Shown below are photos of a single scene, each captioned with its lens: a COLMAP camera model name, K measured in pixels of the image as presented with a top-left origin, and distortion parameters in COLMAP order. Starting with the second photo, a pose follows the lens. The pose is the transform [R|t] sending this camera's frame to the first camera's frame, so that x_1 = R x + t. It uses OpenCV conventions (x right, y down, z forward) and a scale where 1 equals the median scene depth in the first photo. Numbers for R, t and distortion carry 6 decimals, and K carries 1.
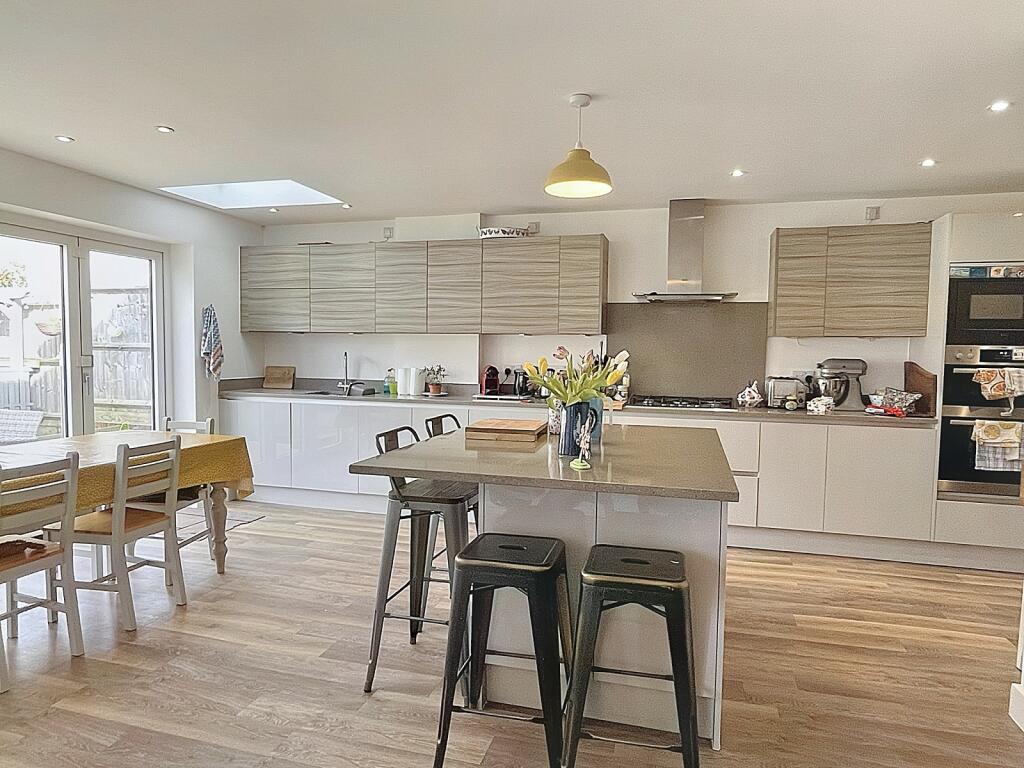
lens RADIAL K [[621.9, 0, 515.5], [0, 621.9, 382.6], [0, 0, 1]] dist [-0.007840, -0.004259]
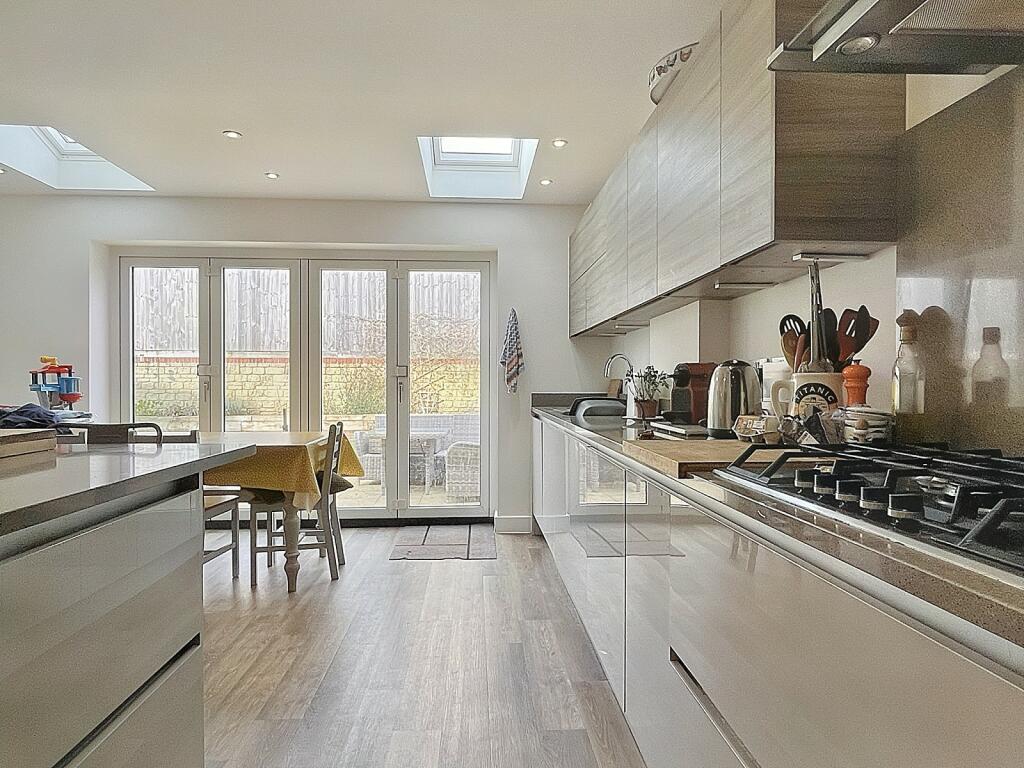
lens RADIAL K [[621.9, 0, 513.0], [0, 621.9, 386.7], [0, 0, 1]] dist [-0.007840, -0.004259]
pose [[0.337086, -0.007853, -0.941441, 0.383310], [-0.046448, 0.998609, -0.024960, 0.010449], [0.940327, 0.052142, 0.336252, 0.763559]]
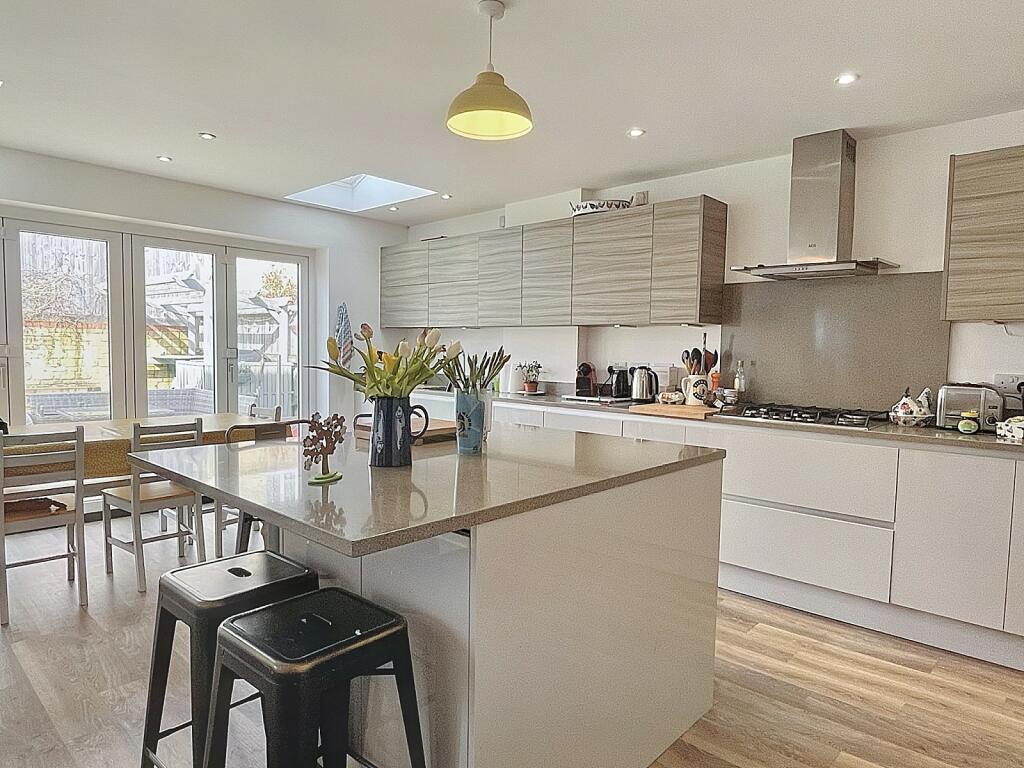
lens RADIAL K [[621.9, 0, 515.5], [0, 621.9, 388.1], [0, 0, 1]] dist [-0.007840, -0.004259]
pose [[0.891445, 0.030511, -0.452100, 0.286316], [-0.030289, 0.999511, 0.007729, 0.005413], [0.452115, 0.006804, 0.891934, 0.191134]]
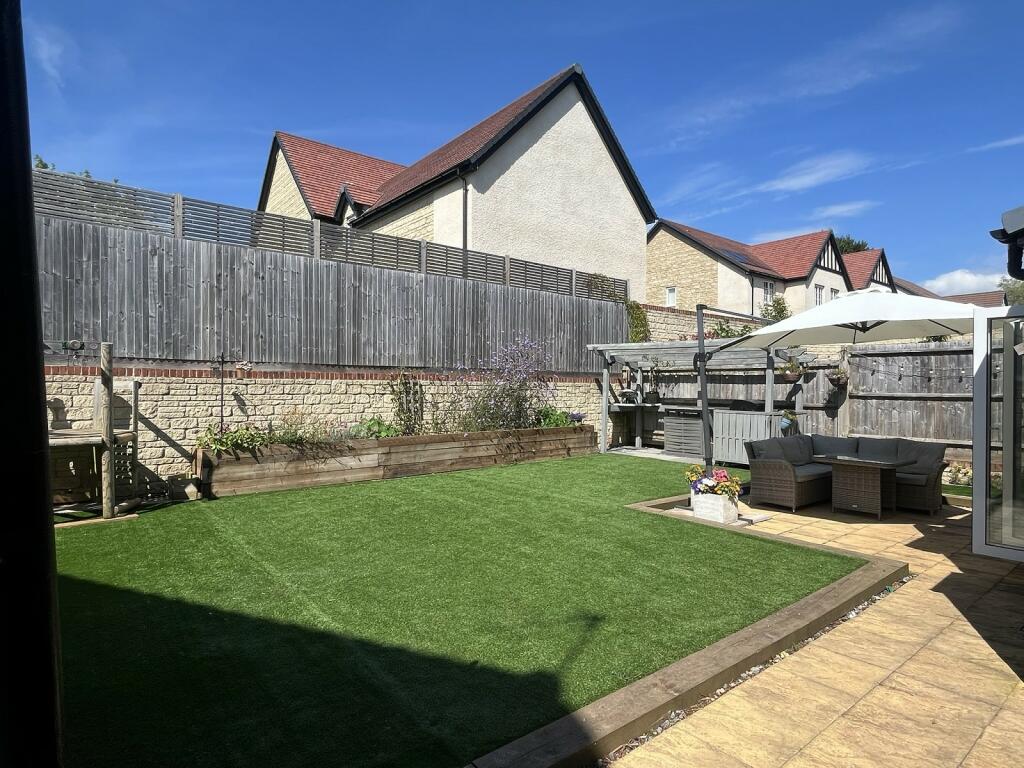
lens RADIAL K [[569.6, 0, 513.5], [0, 569.6, 387.8], [0, 0, 1]] dist [-0.000797, -0.001030]
pose [[0.812501, -0.014290, -0.582784, -1.016876], [-0.020346, 0.998395, -0.052846, 0.014653], [0.582604, 0.054795, 0.810907, -0.767960]]
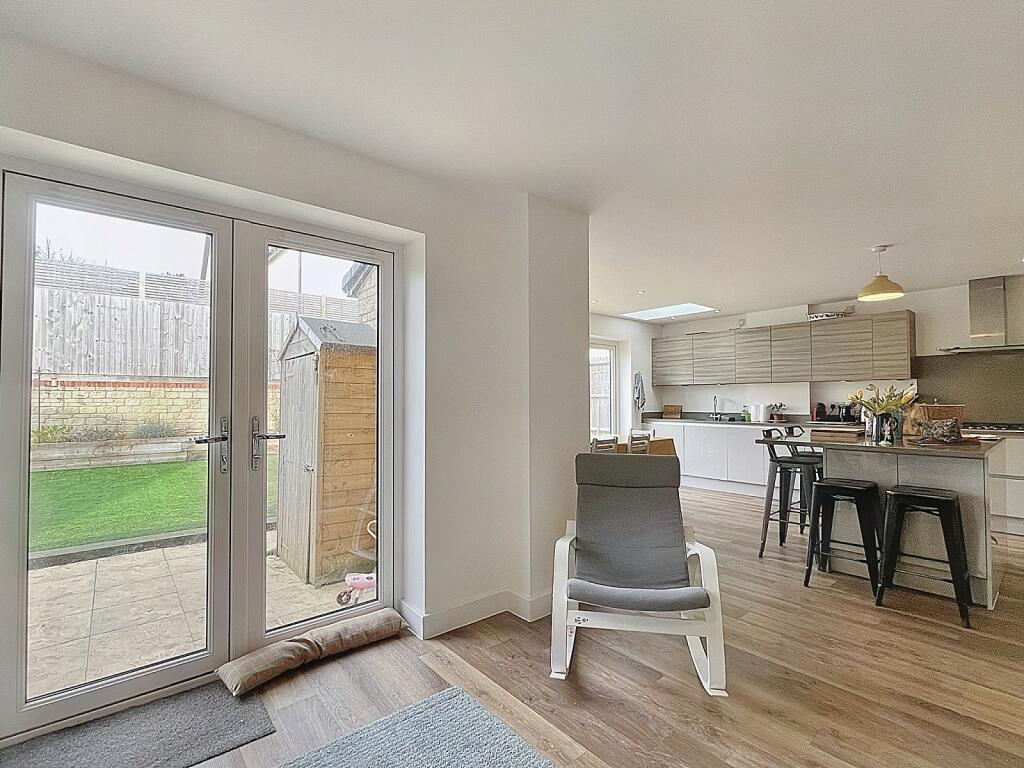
lens RADIAL K [[473.0, 0, 514.7], [0, 473.0, 386.9], [0, 0, 1]] dist [-0.003399, -0.001600]
pose [[0.829266, -0.031514, -0.557964, -0.013302], [-0.015110, 0.996779, -0.078755, 0.040256], [0.558649, 0.073740, 0.826120, -0.403713]]
